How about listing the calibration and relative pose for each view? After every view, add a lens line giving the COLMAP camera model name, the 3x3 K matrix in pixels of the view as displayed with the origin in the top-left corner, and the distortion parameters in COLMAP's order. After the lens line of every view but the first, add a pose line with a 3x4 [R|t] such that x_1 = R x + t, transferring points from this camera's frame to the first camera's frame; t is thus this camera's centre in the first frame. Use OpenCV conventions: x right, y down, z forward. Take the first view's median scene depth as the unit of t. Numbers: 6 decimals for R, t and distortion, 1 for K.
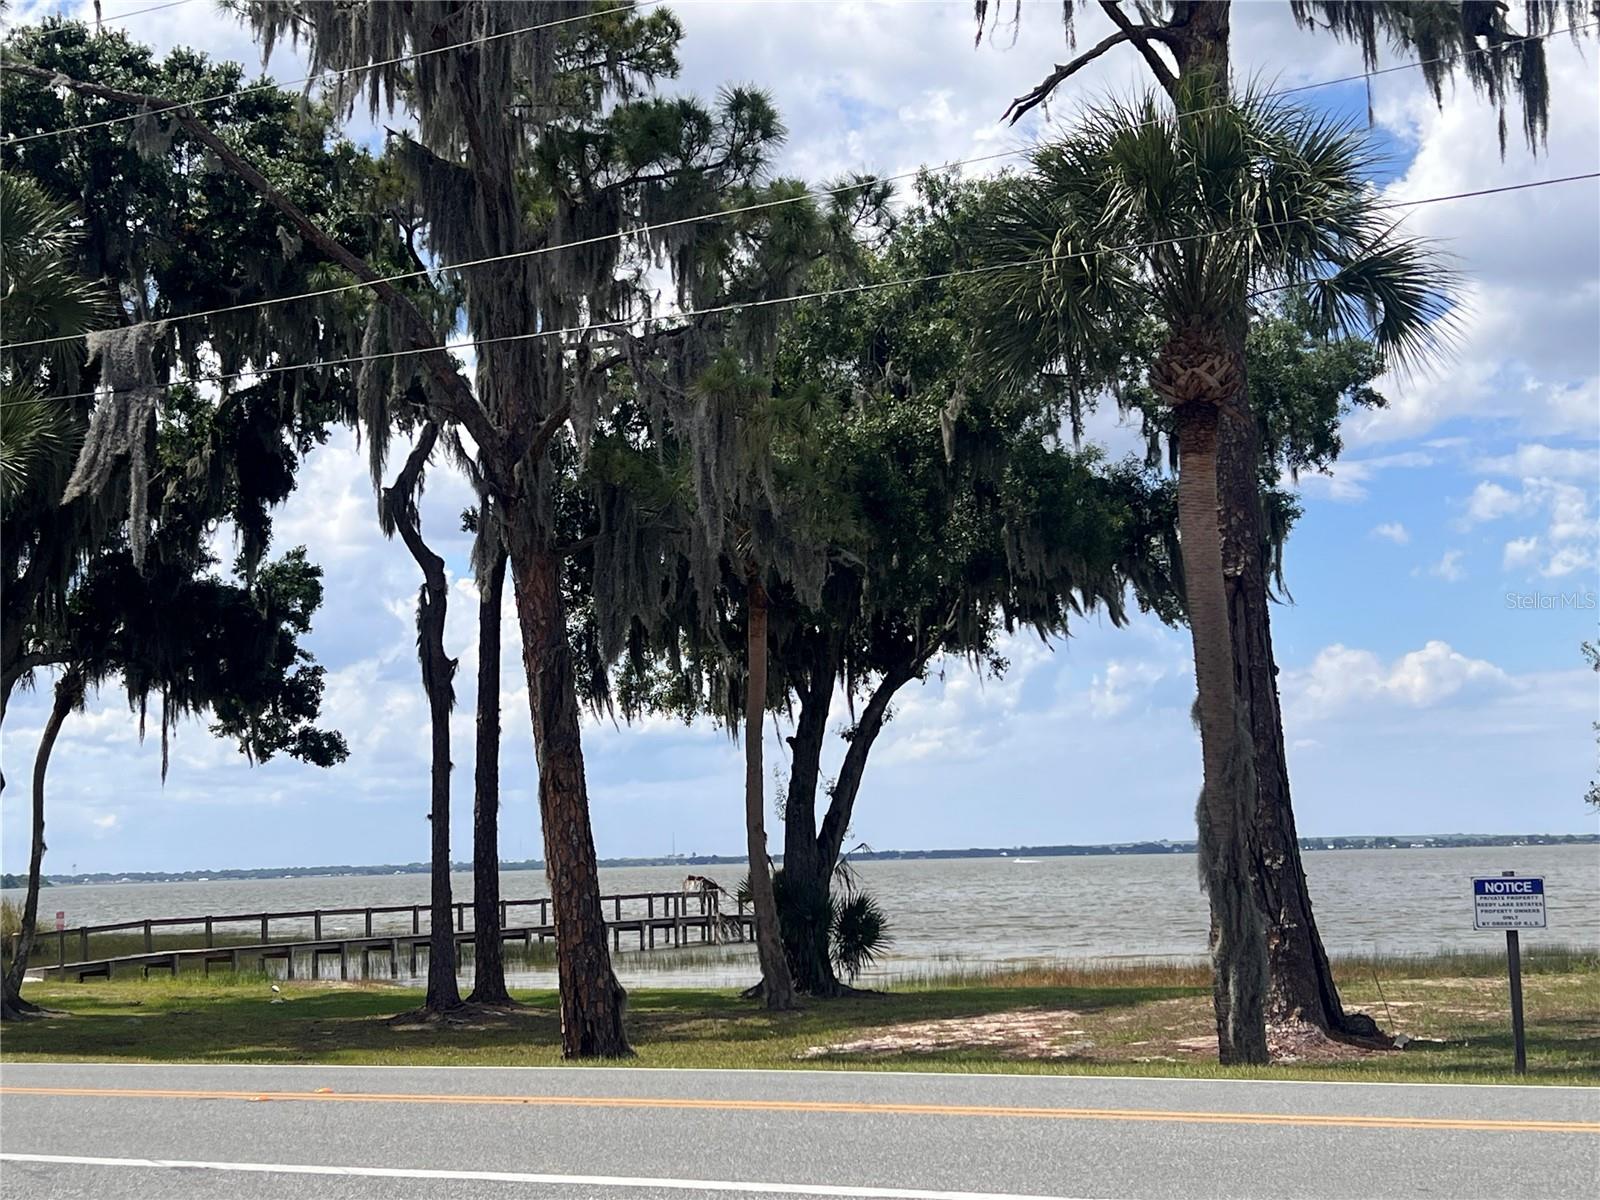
lens RADIAL K [[2275.1, 0, 795.7], [0, 2275.1, 608.6], [0, 0, 1]] dist [0.094212, 0.000000]
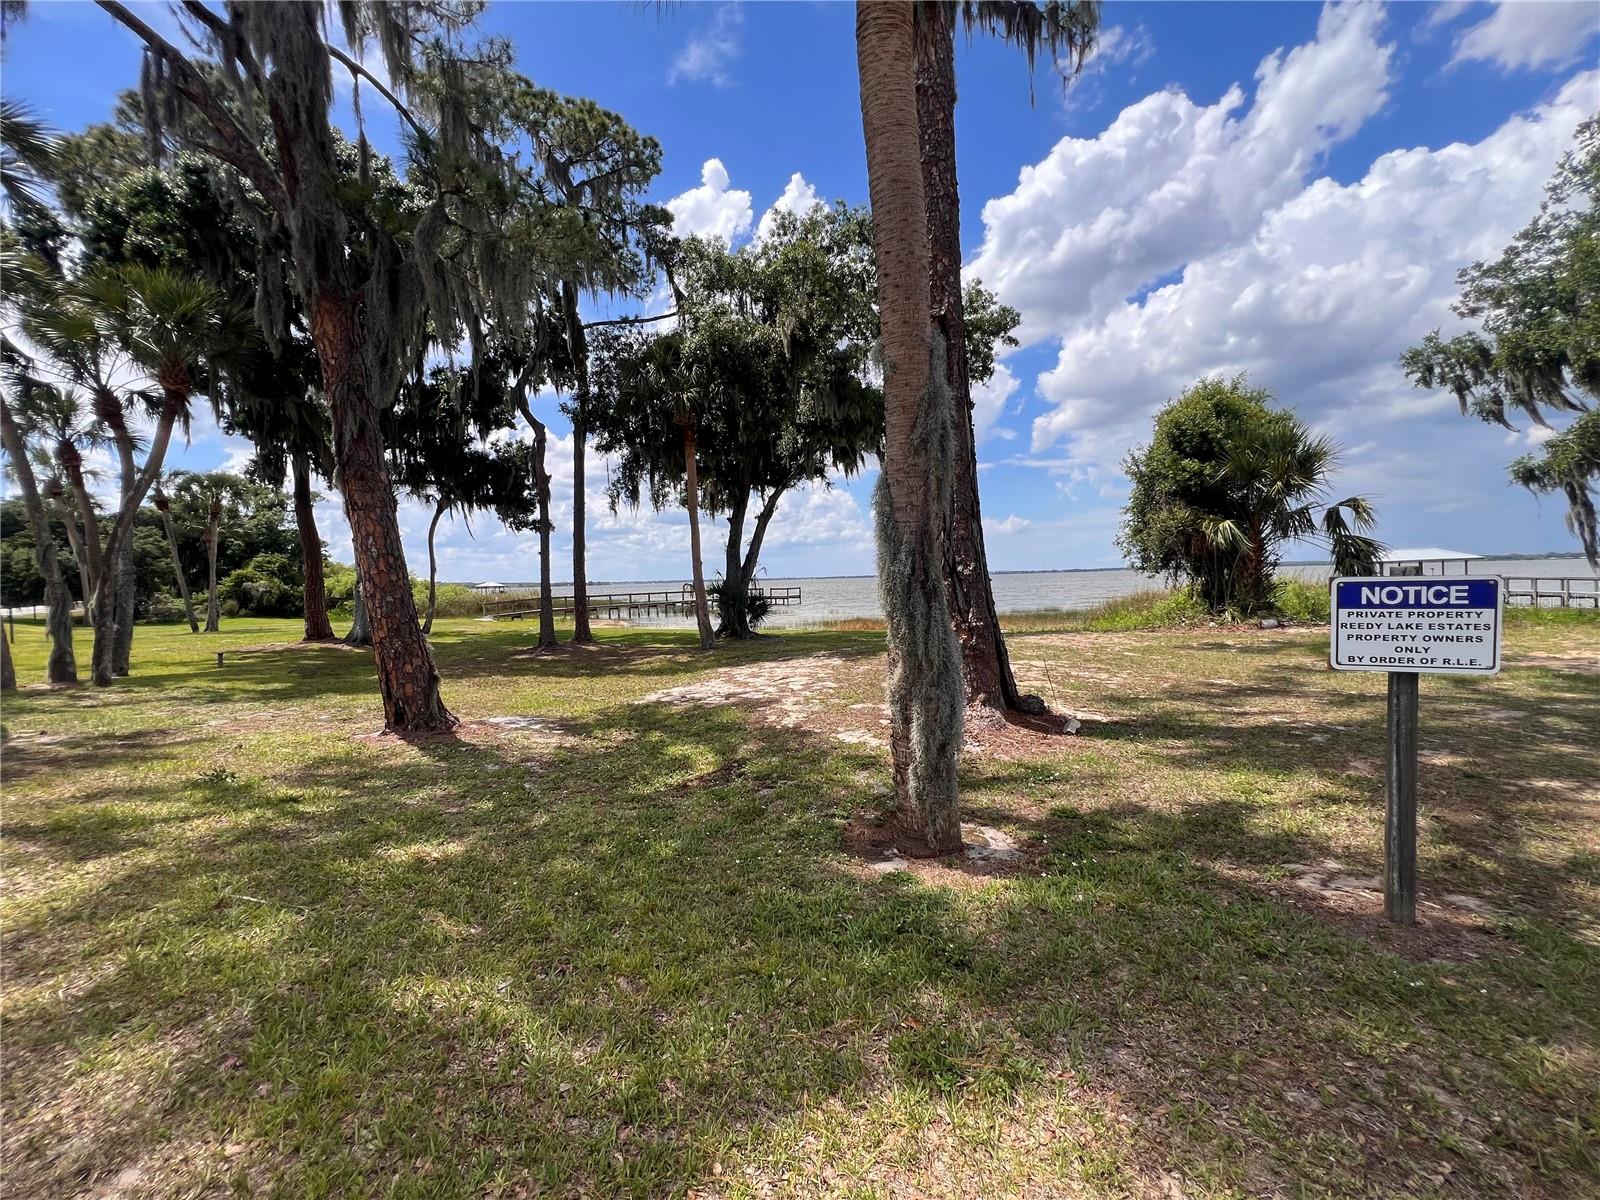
lens RADIAL K [[644.8, 0, 807.5], [0, 644.8, 605.9], [0, 0, 1]] dist [0.000074, -0.000003]
pose [[0.999922, 0.000068, -0.012454, 0.131135], [0.001826, 0.988374, 0.152033, 0.078299], [0.012319, -0.152044, 0.988297, 0.661719]]
